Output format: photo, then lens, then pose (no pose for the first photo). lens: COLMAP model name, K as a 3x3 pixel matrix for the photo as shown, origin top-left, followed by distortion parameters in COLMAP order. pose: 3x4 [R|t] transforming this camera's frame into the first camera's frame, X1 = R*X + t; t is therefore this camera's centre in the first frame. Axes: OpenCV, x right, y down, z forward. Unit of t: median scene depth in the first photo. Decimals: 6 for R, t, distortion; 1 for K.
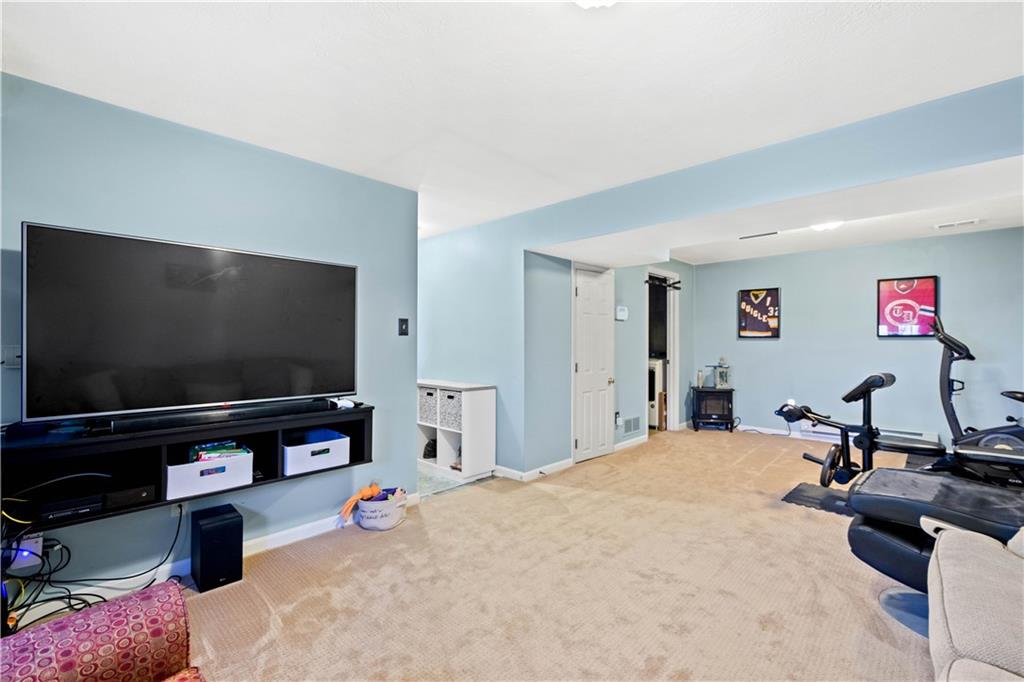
lens RADIAL K [[442.4, 0, 519.3], [0, 442.4, 342.4], [0, 0, 1]] dist [0.004751, 0.000417]
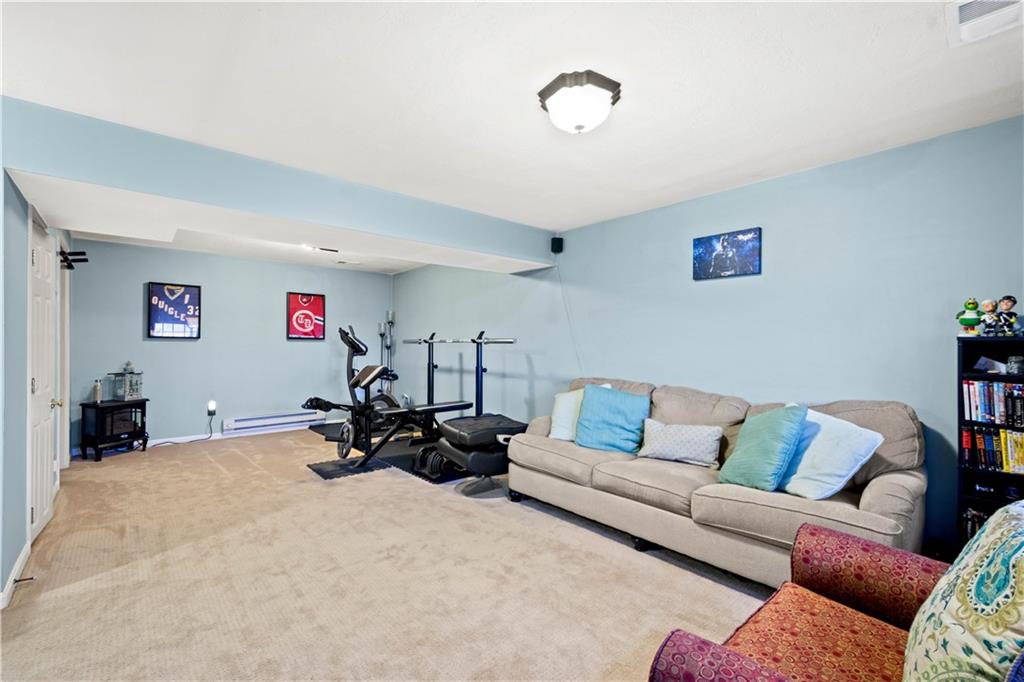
lens RADIAL K [[442.4, 0, 520.0], [0, 442.4, 340.6], [0, 0, 1]] dist [0.004751, 0.000417]
pose [[0.088987, 0.007164, 0.996007, -0.433601], [-0.002456, 0.999973, -0.006973, -0.001064], [-0.996030, -0.001826, 0.089002, 0.321736]]
